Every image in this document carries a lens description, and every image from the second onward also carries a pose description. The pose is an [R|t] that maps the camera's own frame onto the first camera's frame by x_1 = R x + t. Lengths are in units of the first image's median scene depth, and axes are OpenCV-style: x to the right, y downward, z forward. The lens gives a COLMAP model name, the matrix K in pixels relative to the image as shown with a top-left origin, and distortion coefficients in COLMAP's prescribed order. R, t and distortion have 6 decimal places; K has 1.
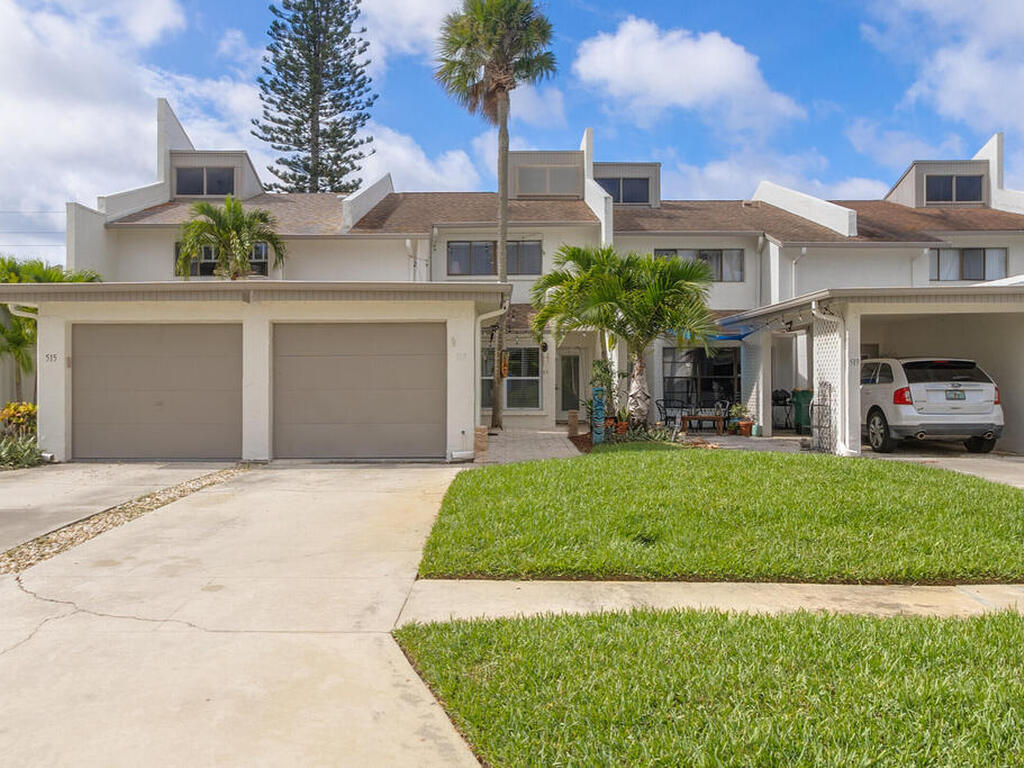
lens RADIAL K [[823.7, 0, 512.0], [0, 823.7, 384.0], [0, 0, 1]] dist [0.004294, -0.001968]
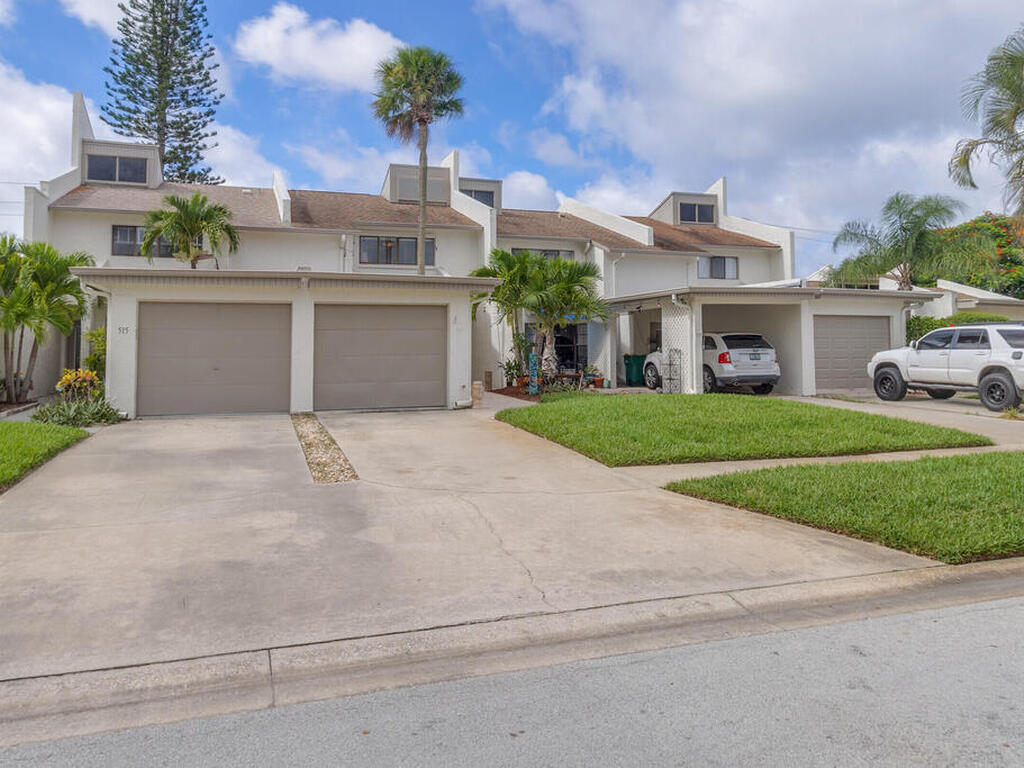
lens RADIAL K [[717.4, 0, 513.9], [0, 717.4, 325.4], [0, 0, 1]] dist [0.001566, -0.001396]
pose [[0.947251, 0.006772, 0.320422, -0.220736], [0.005232, 0.999317, -0.036589, 0.001046], [-0.320451, 0.036335, 0.946568, -0.090236]]
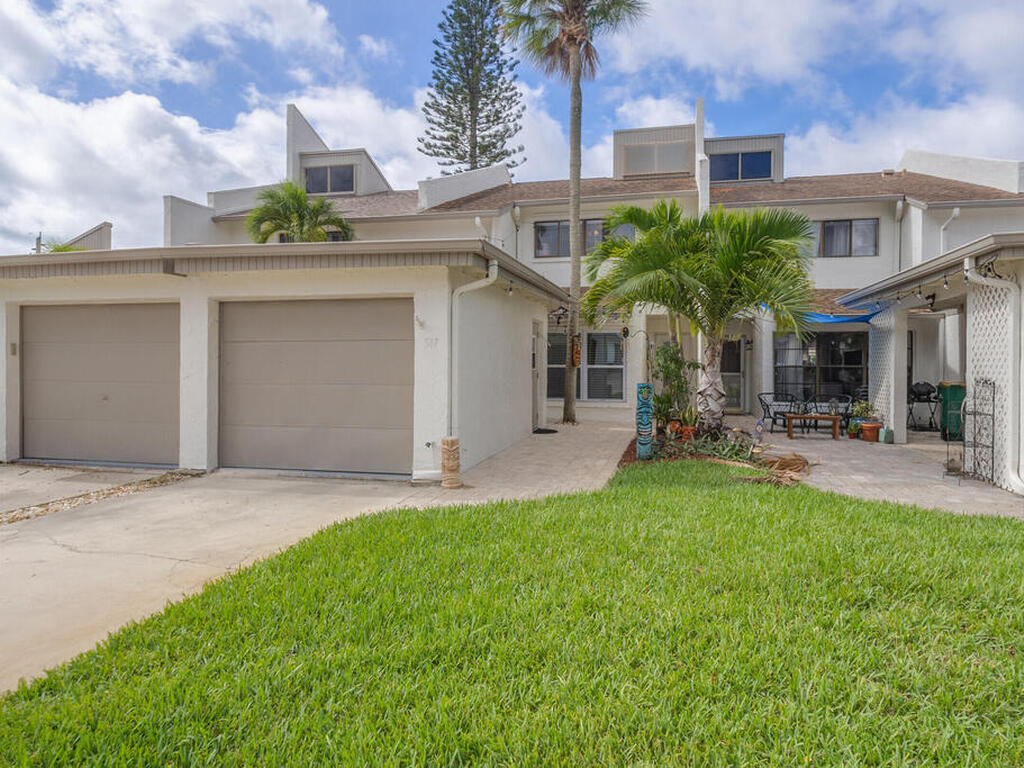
lens RADIAL K [[669.9, 0, 519.9], [0, 669.9, 366.9], [0, 0, 1]] dist [0.004915, -0.001035]
pose [[0.971138, 0.007379, -0.238405, 0.100080], [-0.006900, 0.999972, 0.002844, -0.008154], [0.238419, -0.001117, 0.971162, 0.266899]]
